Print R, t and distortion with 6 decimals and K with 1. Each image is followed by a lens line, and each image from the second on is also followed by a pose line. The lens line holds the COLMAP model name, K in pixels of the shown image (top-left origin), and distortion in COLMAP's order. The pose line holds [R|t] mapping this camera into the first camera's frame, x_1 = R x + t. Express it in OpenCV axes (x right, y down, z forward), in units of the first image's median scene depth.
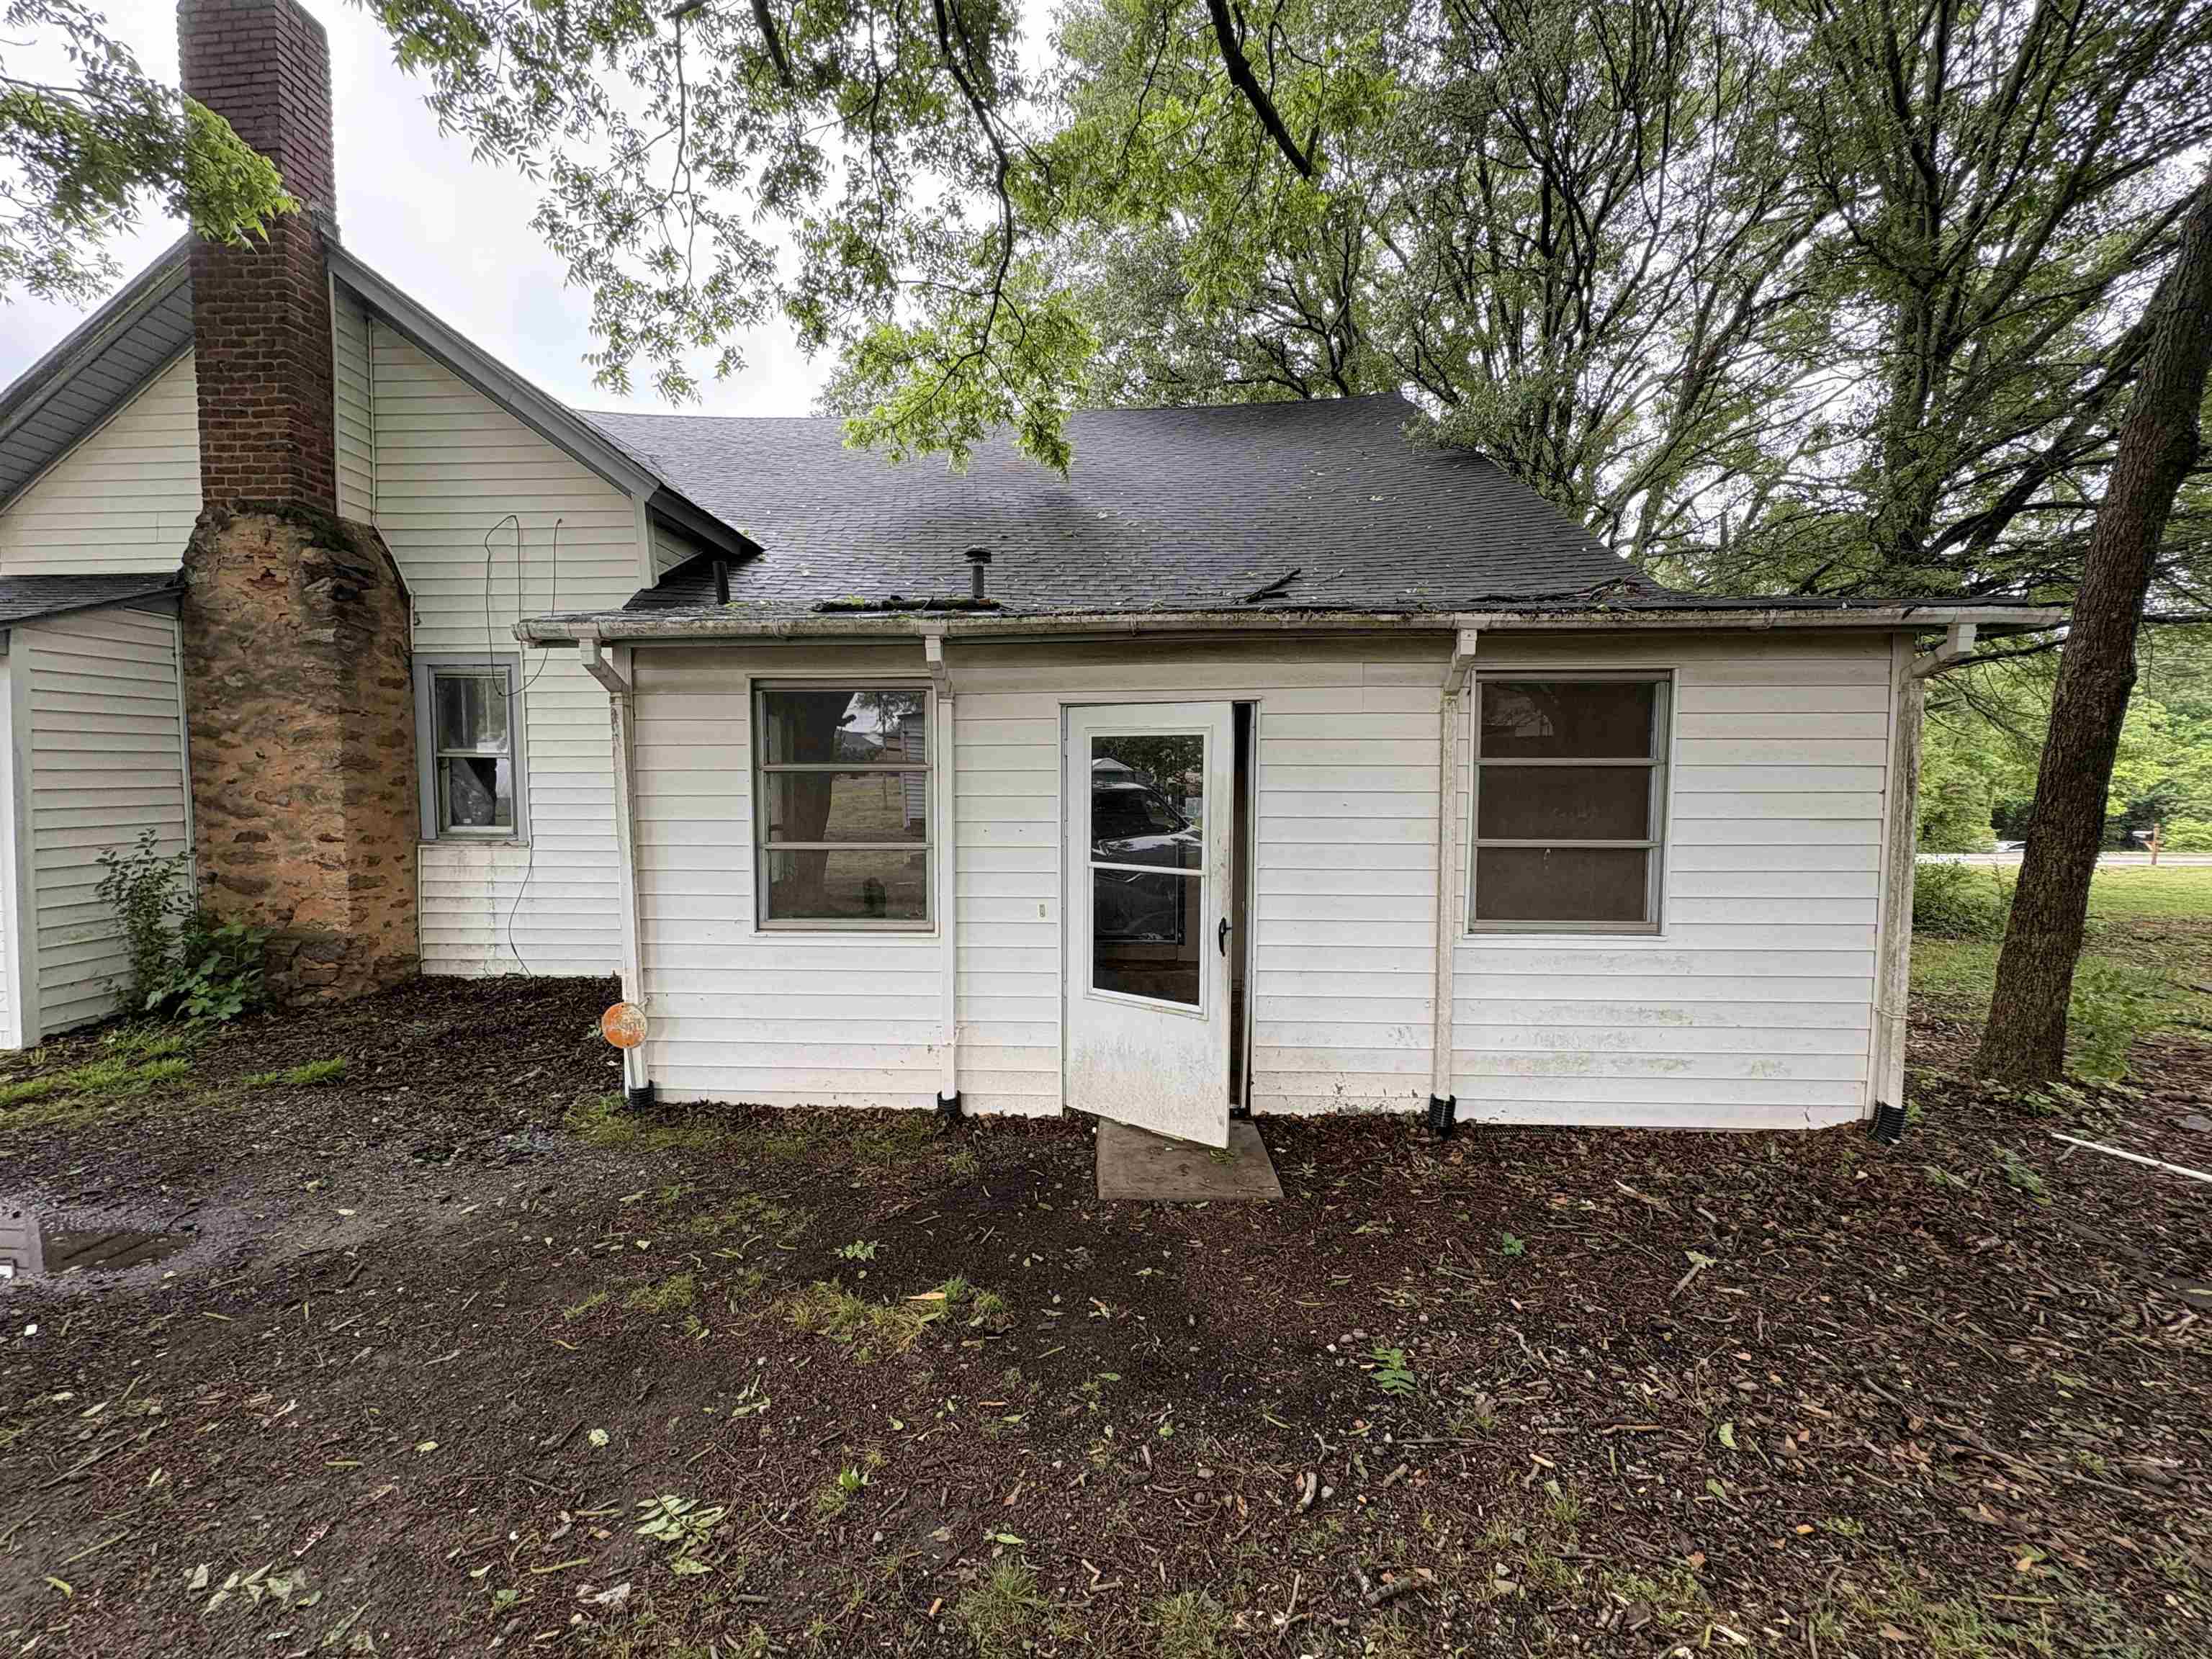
lens RADIAL K [[875.7, 0, 1111.4], [0, 875.7, 811.3], [0, 0, 1]] dist [-0.001872, -0.000015]
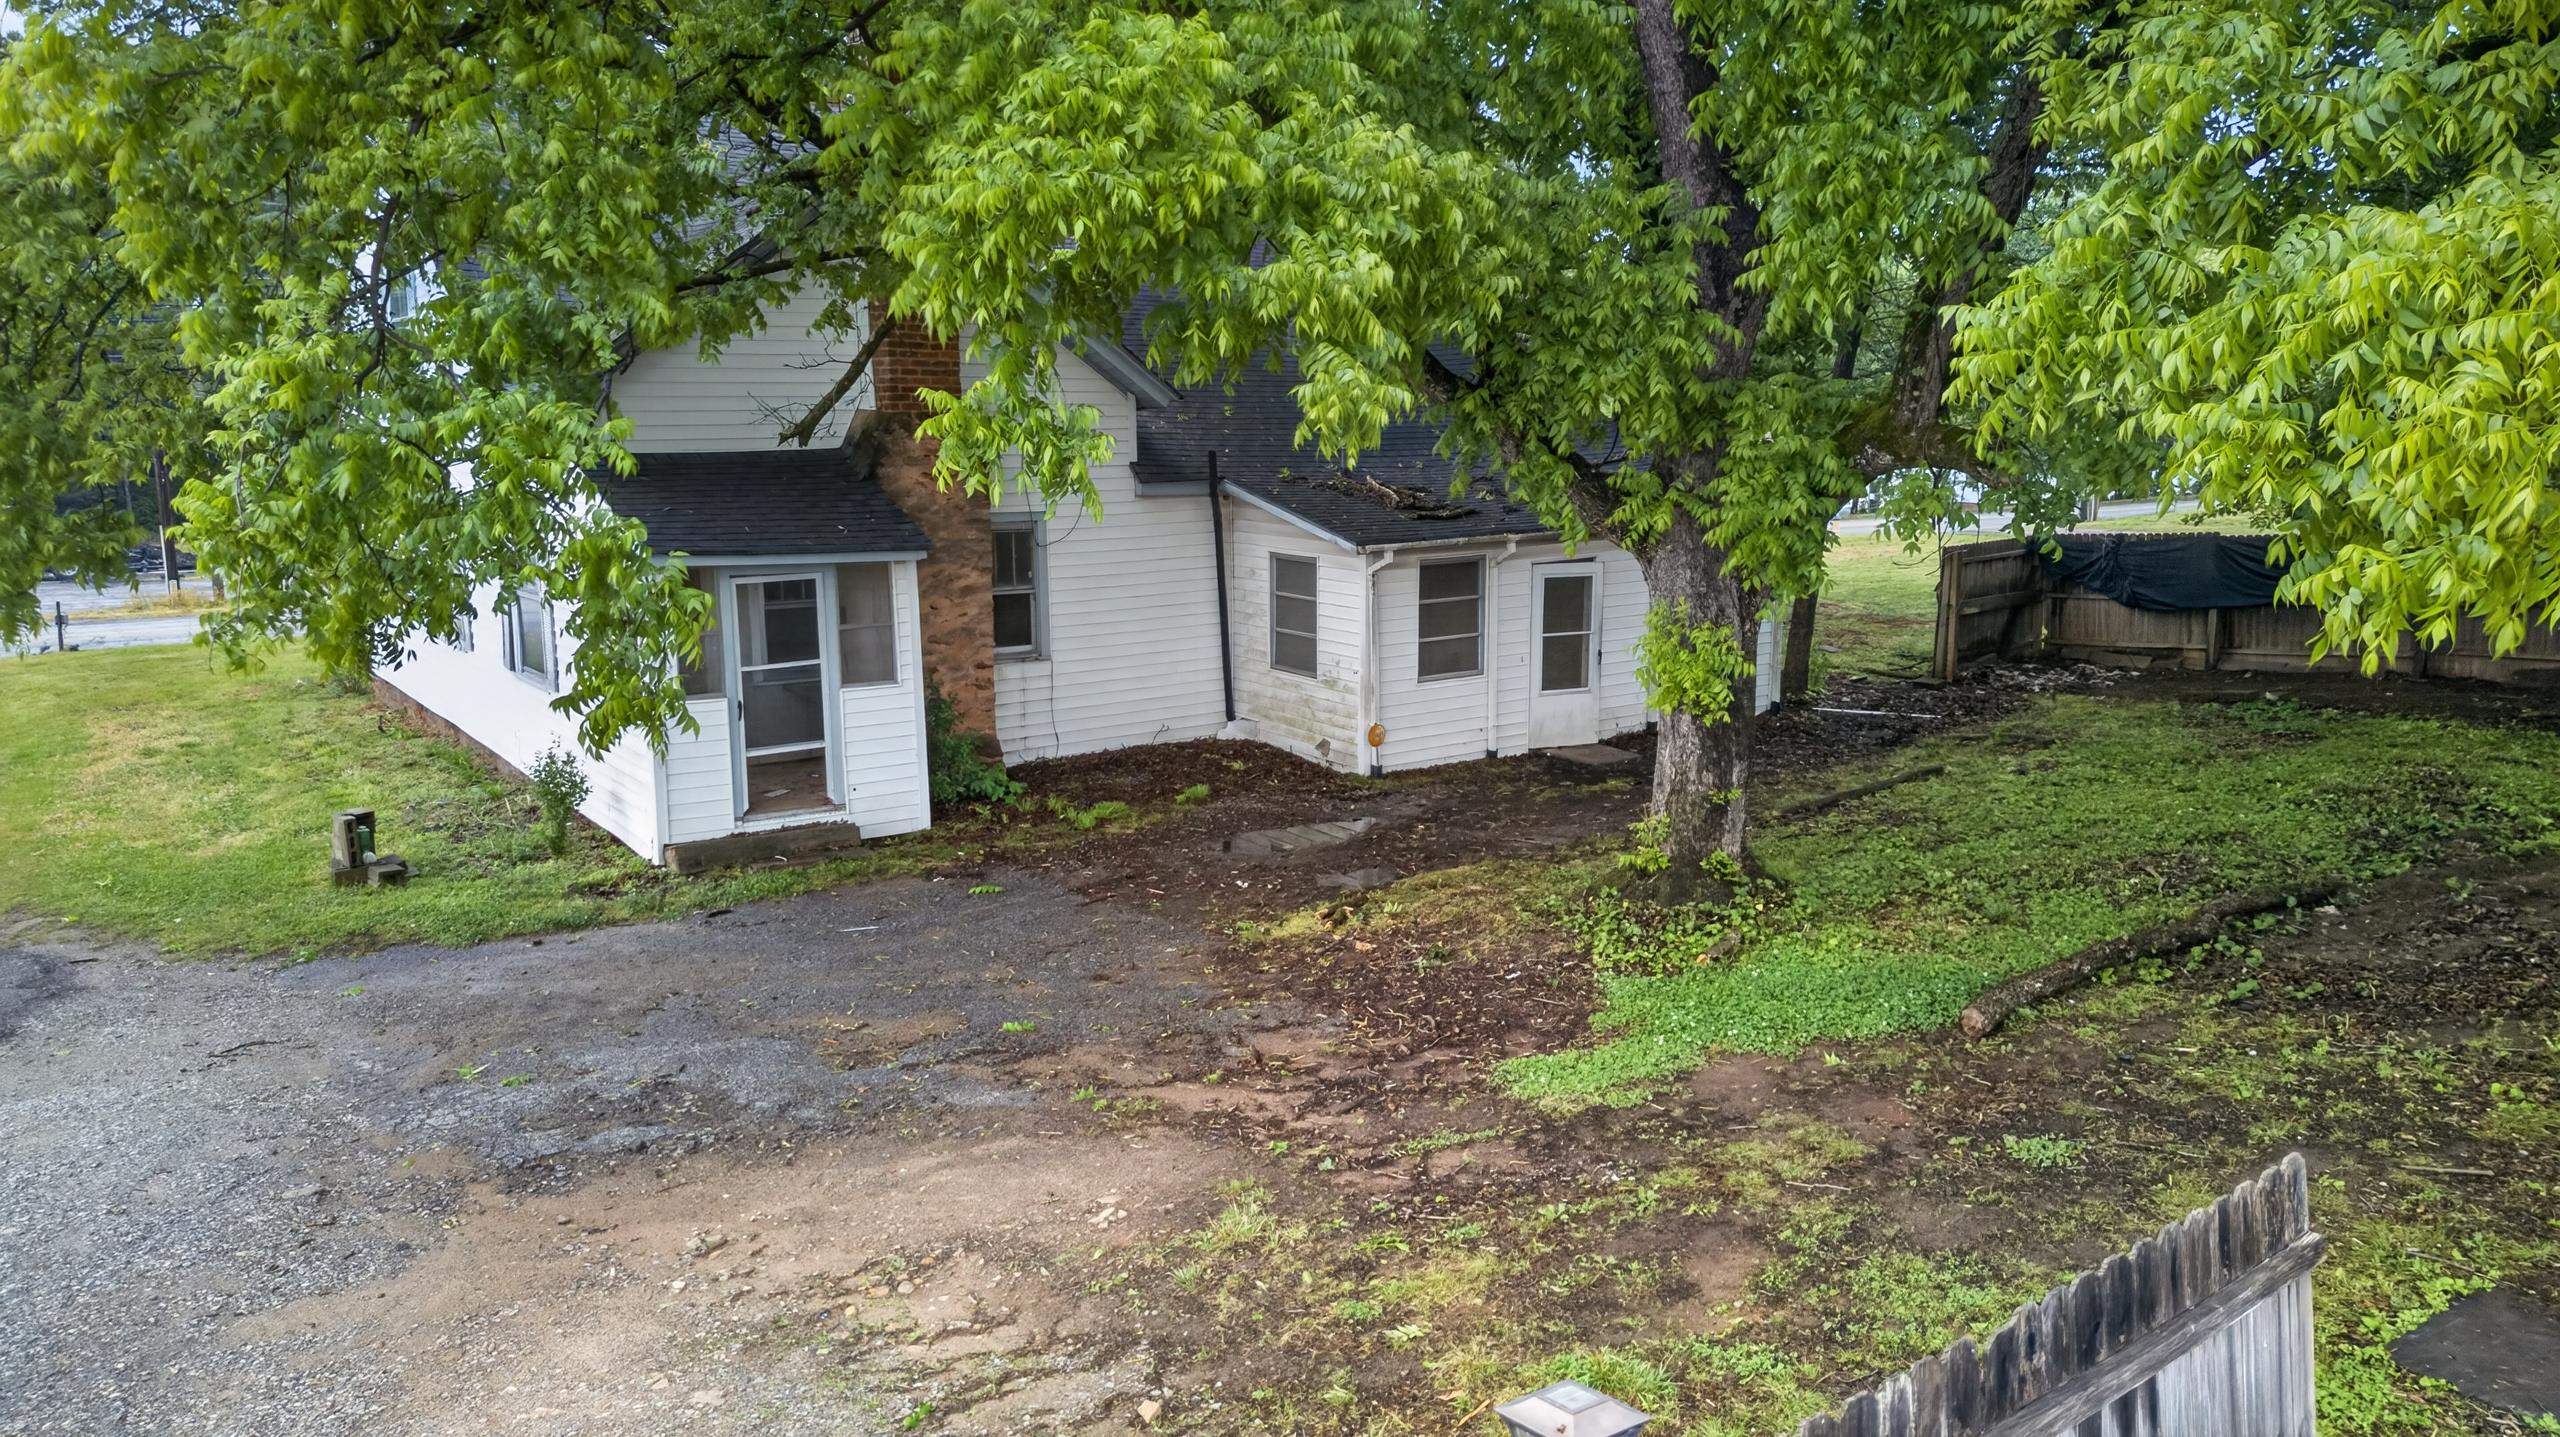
lens RADIAL K [[1817.6, 0, 1296.8], [0, 1817.6, 685.6], [0, 0, 1]] dist [0.067759, -0.059725]
pose [[0.778575, -0.103523, 0.618954, -3.311865], [0.027937, 0.991040, 0.130614, -0.425001], [-0.626929, -0.084401, 0.774491, -2.137658]]
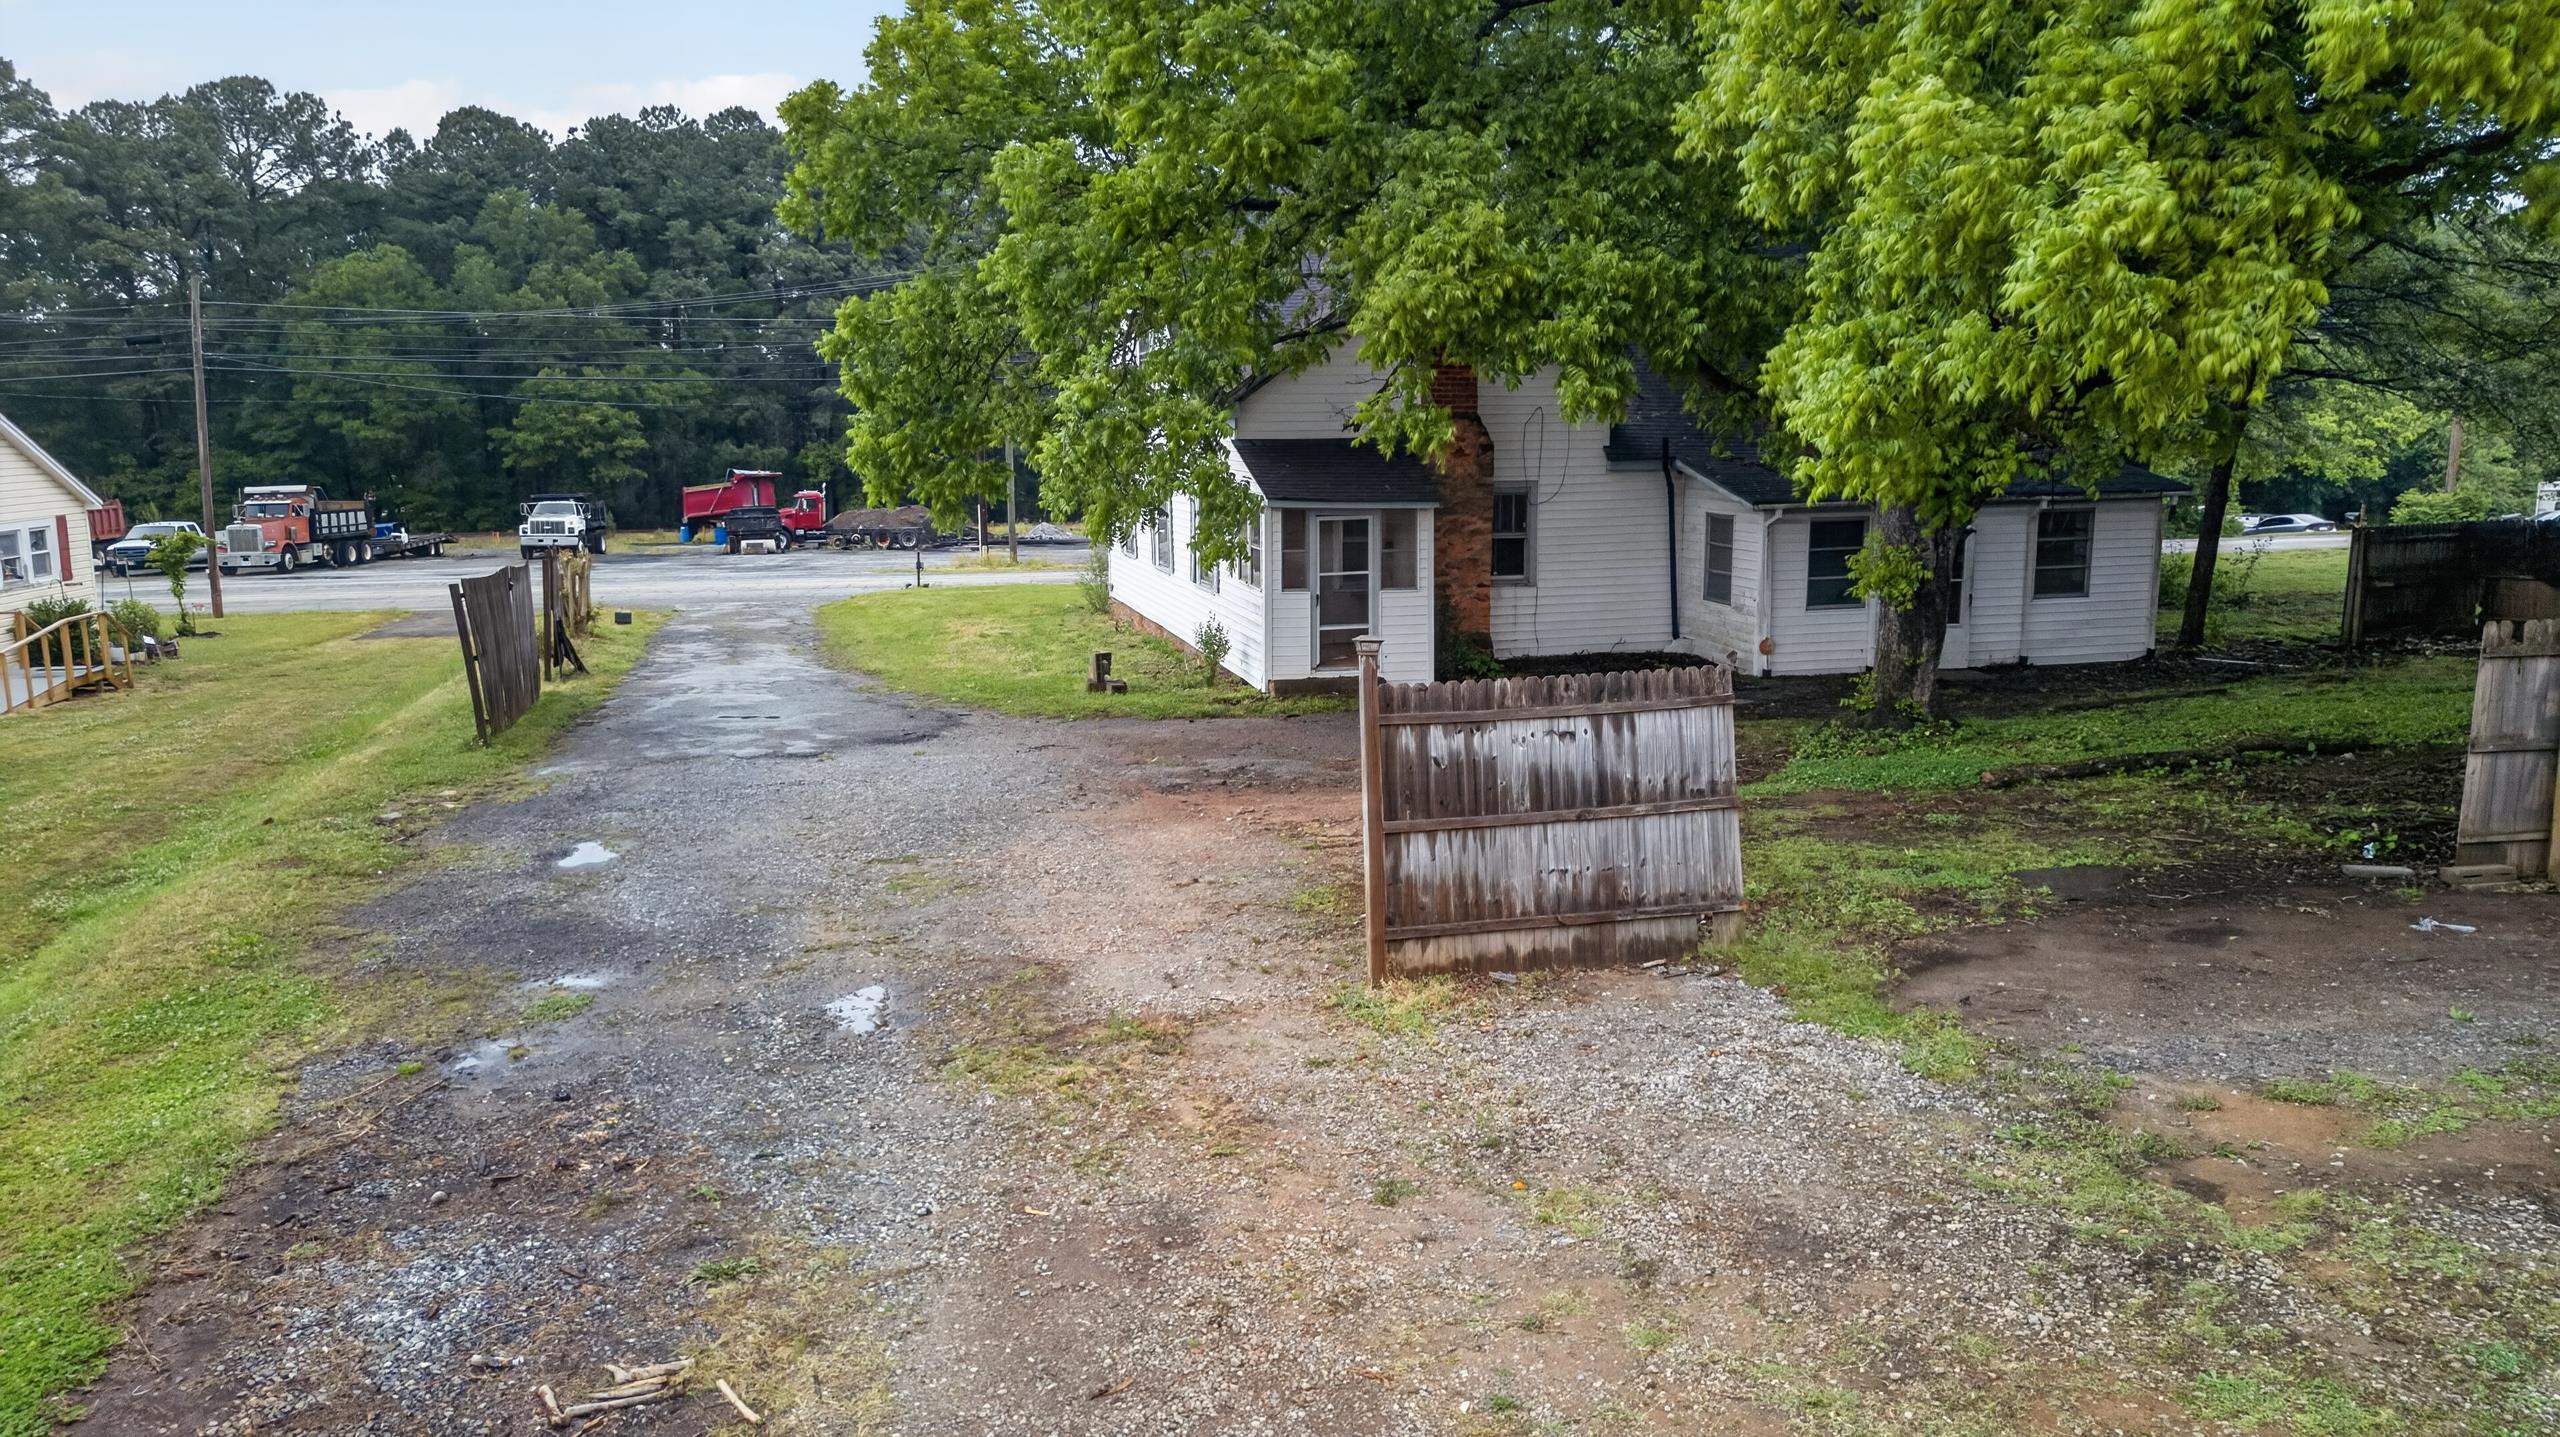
lens RADIAL K [[1817.6, 0, 1280.0], [0, 1817.6, 704.5], [0, 0, 1]] dist [0.067759, -0.059725]
pose [[0.954723, -0.057046, 0.291975, -3.720474], [0.020365, 0.991673, 0.127163, -0.336489], [-0.296798, -0.115459, 0.947935, -4.014234]]
